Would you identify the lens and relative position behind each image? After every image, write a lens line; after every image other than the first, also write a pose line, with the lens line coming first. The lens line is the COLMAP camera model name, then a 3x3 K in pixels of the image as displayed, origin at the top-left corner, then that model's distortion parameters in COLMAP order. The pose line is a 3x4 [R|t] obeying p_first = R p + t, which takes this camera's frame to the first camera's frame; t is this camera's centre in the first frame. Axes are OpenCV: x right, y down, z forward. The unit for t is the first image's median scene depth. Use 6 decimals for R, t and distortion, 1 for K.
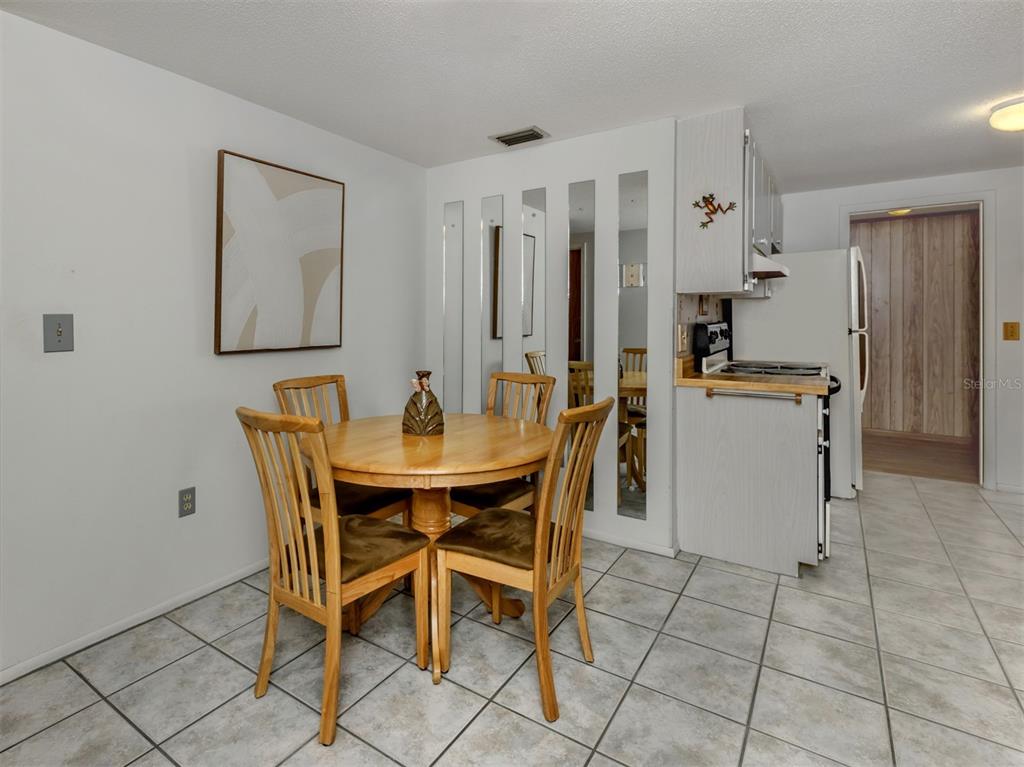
lens RADIAL K [[535.0, 0, 498.4], [0, 535.0, 314.5], [0, 0, 1]] dist [0.004217, -0.000615]
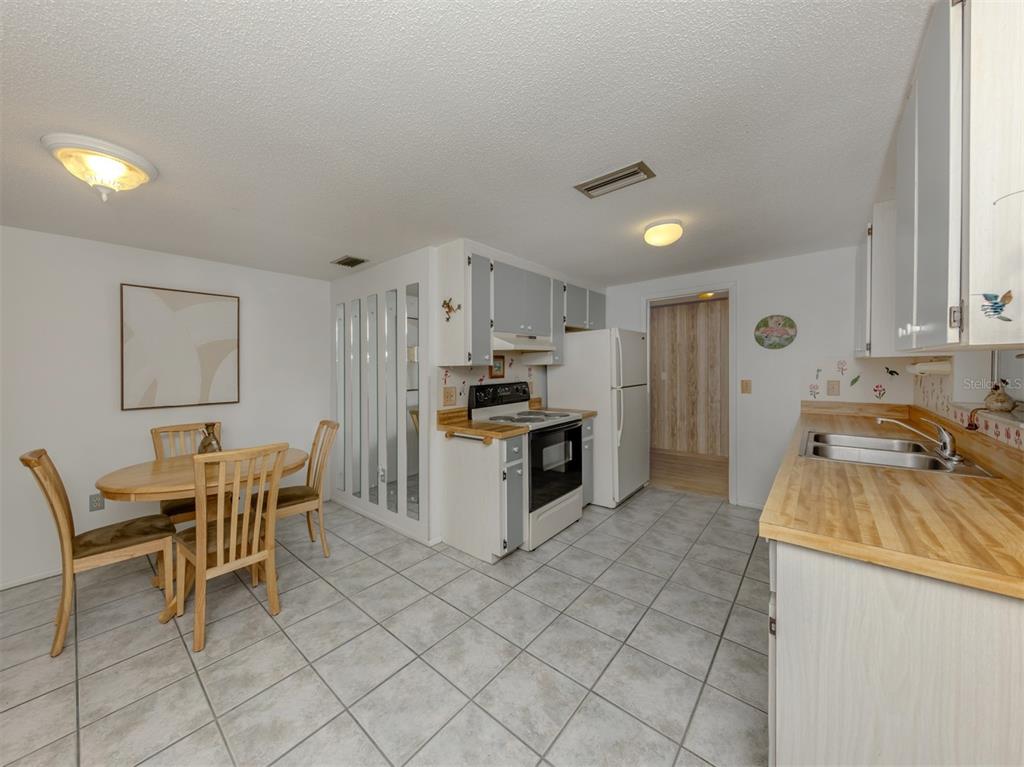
lens RADIAL K [[375.4, 0, 512.3], [0, 375.4, 367.0], [0, 0, 1]] dist [0.000513, -0.000041]
pose [[0.994139, -0.012187, -0.107417, 0.648271], [0.012698, 0.999911, 0.004068, -0.038807], [0.107358, -0.005408, 0.994206, 0.003847]]
